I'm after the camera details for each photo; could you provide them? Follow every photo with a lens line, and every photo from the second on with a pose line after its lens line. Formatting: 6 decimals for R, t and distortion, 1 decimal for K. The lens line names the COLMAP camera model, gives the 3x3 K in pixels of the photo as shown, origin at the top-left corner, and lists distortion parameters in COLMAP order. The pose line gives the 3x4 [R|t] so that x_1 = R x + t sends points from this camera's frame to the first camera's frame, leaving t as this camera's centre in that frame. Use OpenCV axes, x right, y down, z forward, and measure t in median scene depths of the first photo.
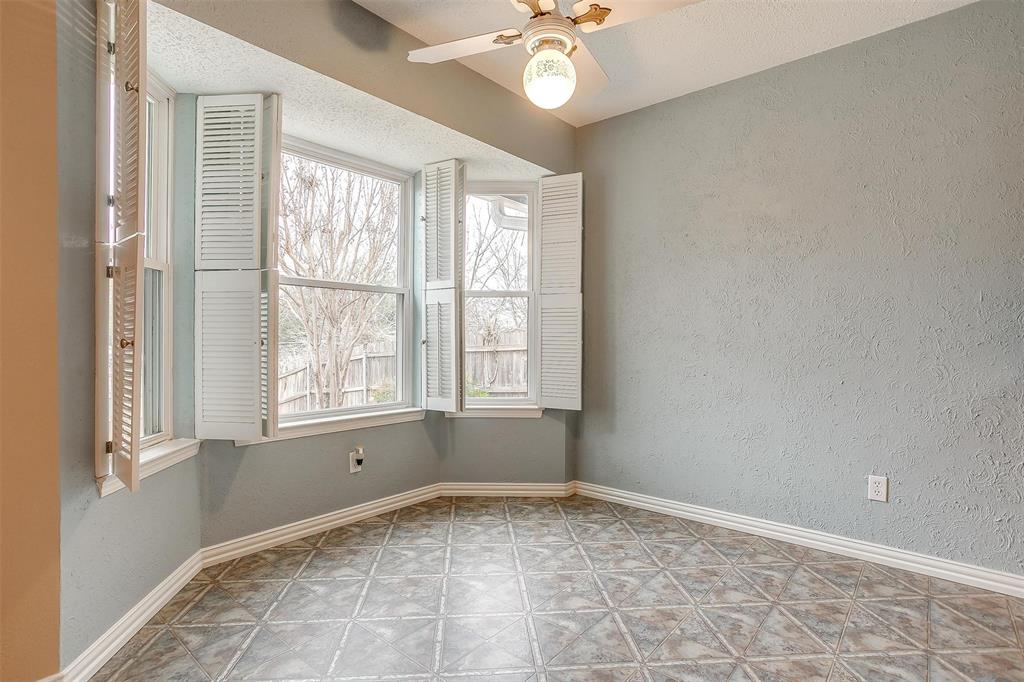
lens RADIAL K [[519.5, 0, 512.0], [0, 519.5, 341.0], [0, 0, 1]] dist [0.000330, -0.000019]
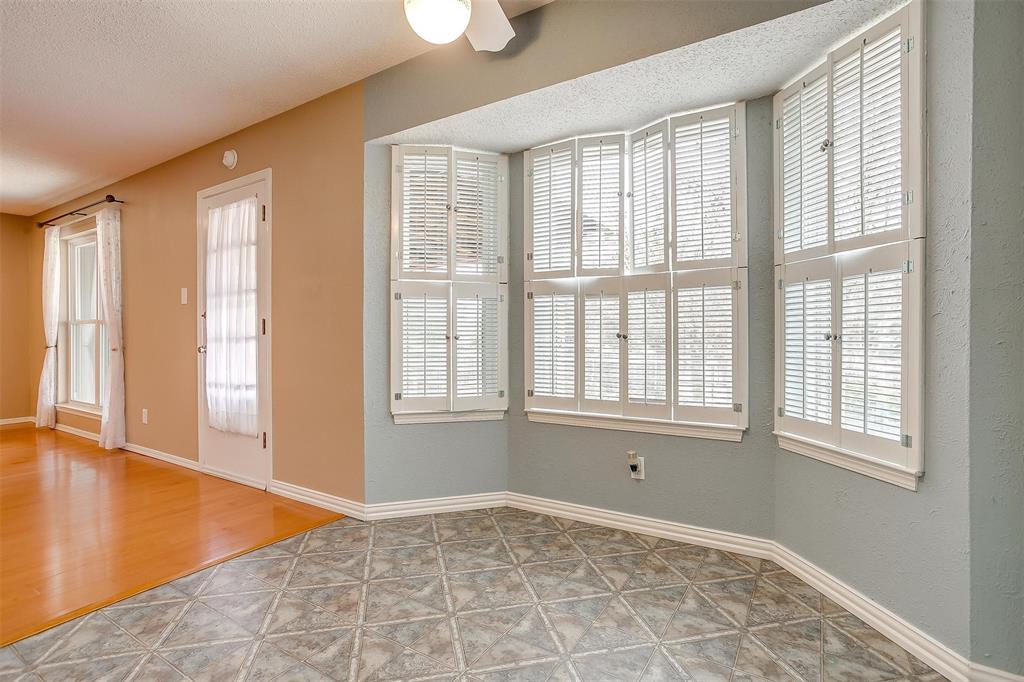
lens RADIAL K [[508.9, 0, 499.9], [0, 508.9, 333.5], [0, 0, 1]] dist [-0.031435, 0.019197]
pose [[0.133805, -0.006205, -0.990988, 0.662181], [0.001538, 0.999980, -0.006053, 0.002065], [0.991007, -0.000714, 0.133812, 0.769783]]
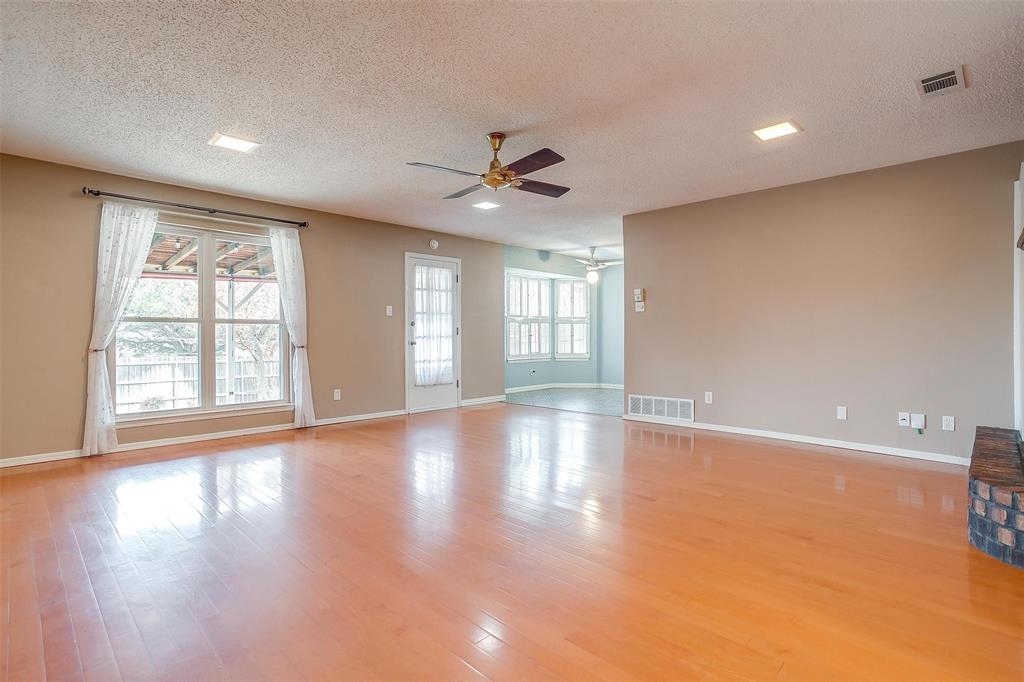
lens RADIAL K [[499.6, 0, 507.6], [0, 499.6, 341.4], [0, 0, 1]] dist [-0.024445, 0.000798]
pose [[0.997664, -0.005210, -0.068117, -0.290103], [0.005966, 0.999923, 0.010891, 0.003823], [0.068055, -0.011272, 0.997618, -2.599823]]
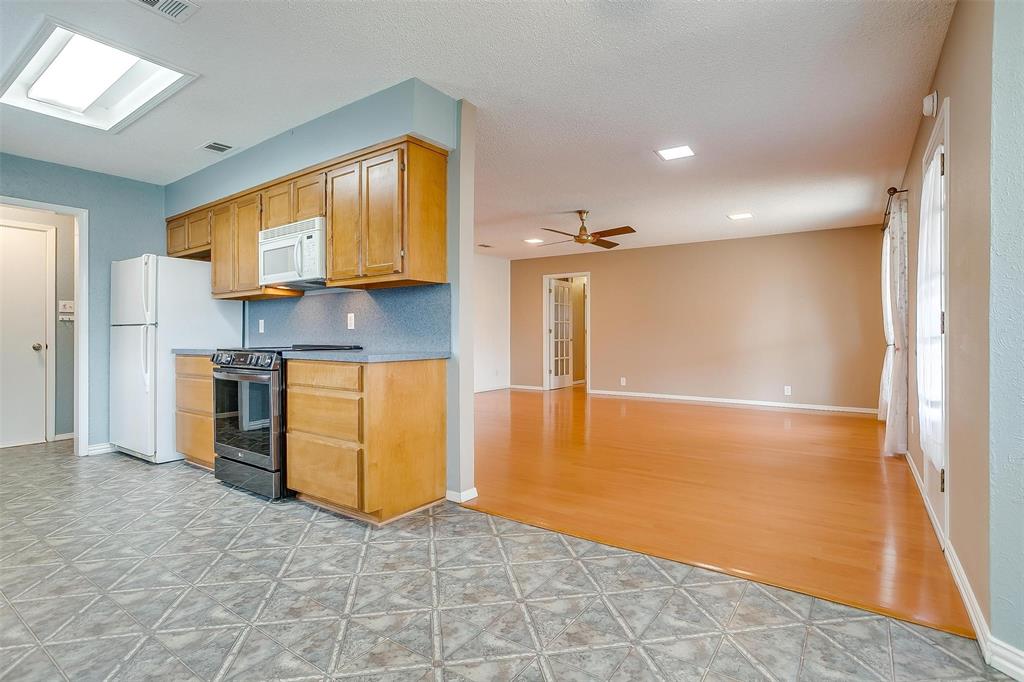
lens RADIAL K [[503.0, 0, 510.2], [0, 503.0, 333.9], [0, 0, 1]] dist [-0.058860, 0.037267]
pose [[-0.995478, -0.003005, -0.094948, 0.181280], [-0.003074, 0.999995, 0.000579, -0.002874], [0.094946, 0.000869, -0.995482, 1.148297]]
